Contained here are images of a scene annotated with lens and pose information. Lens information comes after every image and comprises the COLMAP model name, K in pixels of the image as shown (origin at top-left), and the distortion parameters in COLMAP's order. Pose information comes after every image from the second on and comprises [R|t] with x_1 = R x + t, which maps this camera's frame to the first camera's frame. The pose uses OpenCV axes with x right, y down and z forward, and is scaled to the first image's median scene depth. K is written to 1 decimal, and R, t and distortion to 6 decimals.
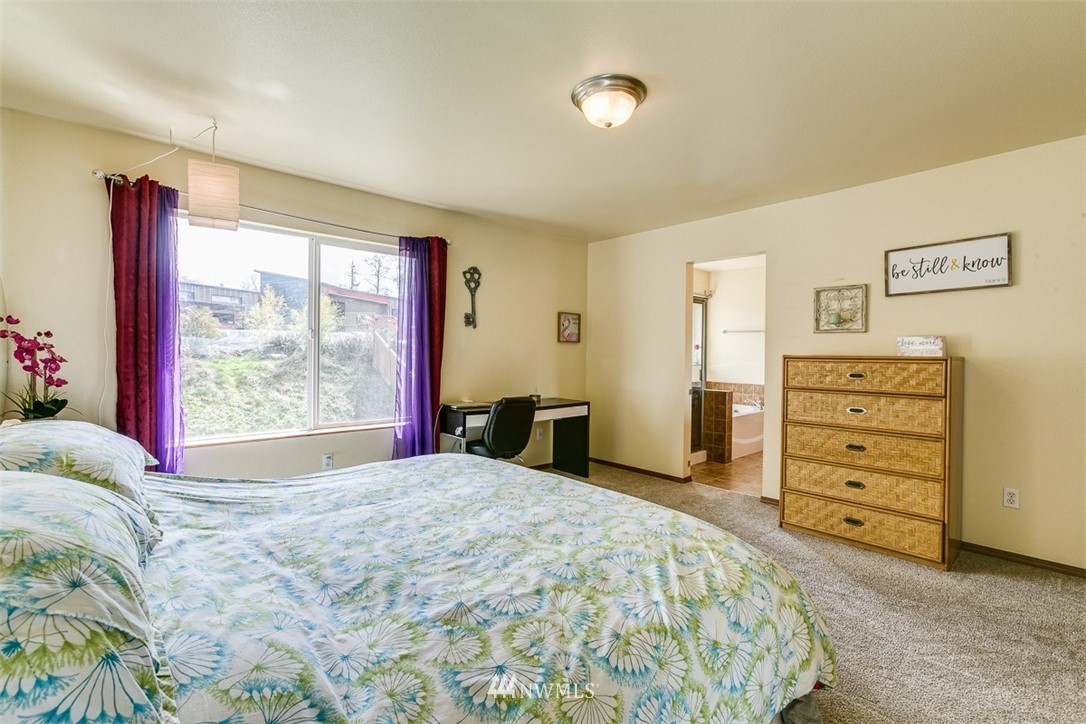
lens RADIAL K [[482.7, 0, 541.7], [0, 482.7, 354.5], [0, 0, 1]] dist [0.000143, 0.000215]
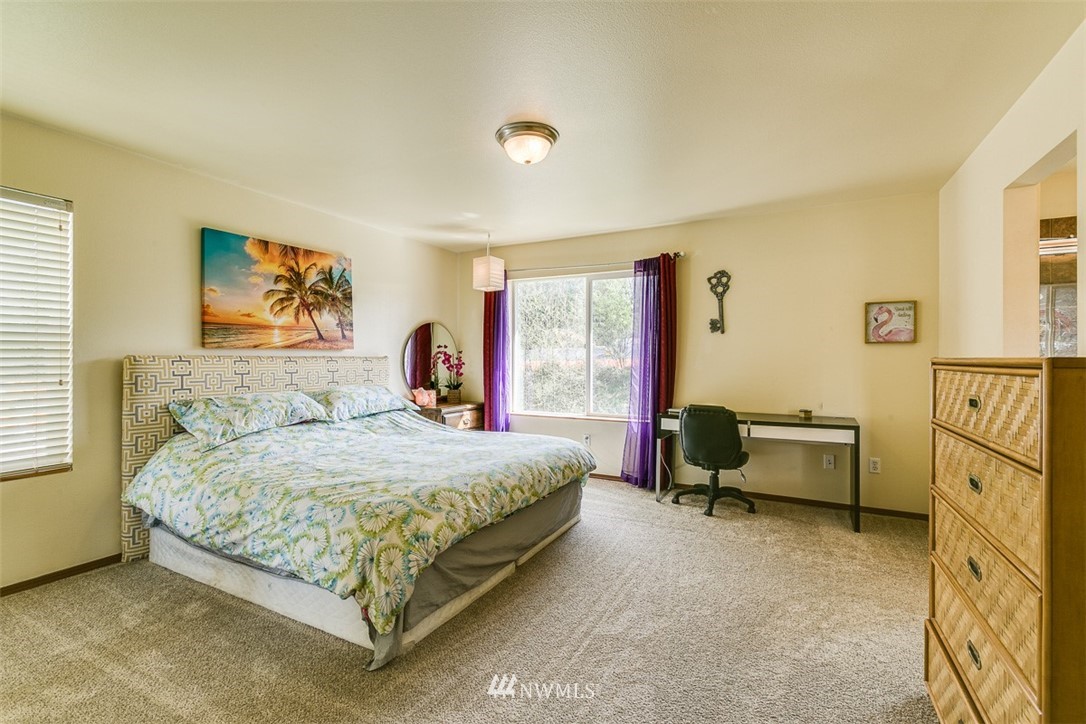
lens RADIAL K [[482.7, 0, 539.2], [0, 482.7, 363.4], [0, 0, 1]] dist [0.000143, 0.000215]
pose [[0.351415, 0.002059, -0.936217, 0.641129], [0.001634, 0.999995, 0.002813, 0.001922], [0.936218, -0.002519, 0.351410, 0.317012]]
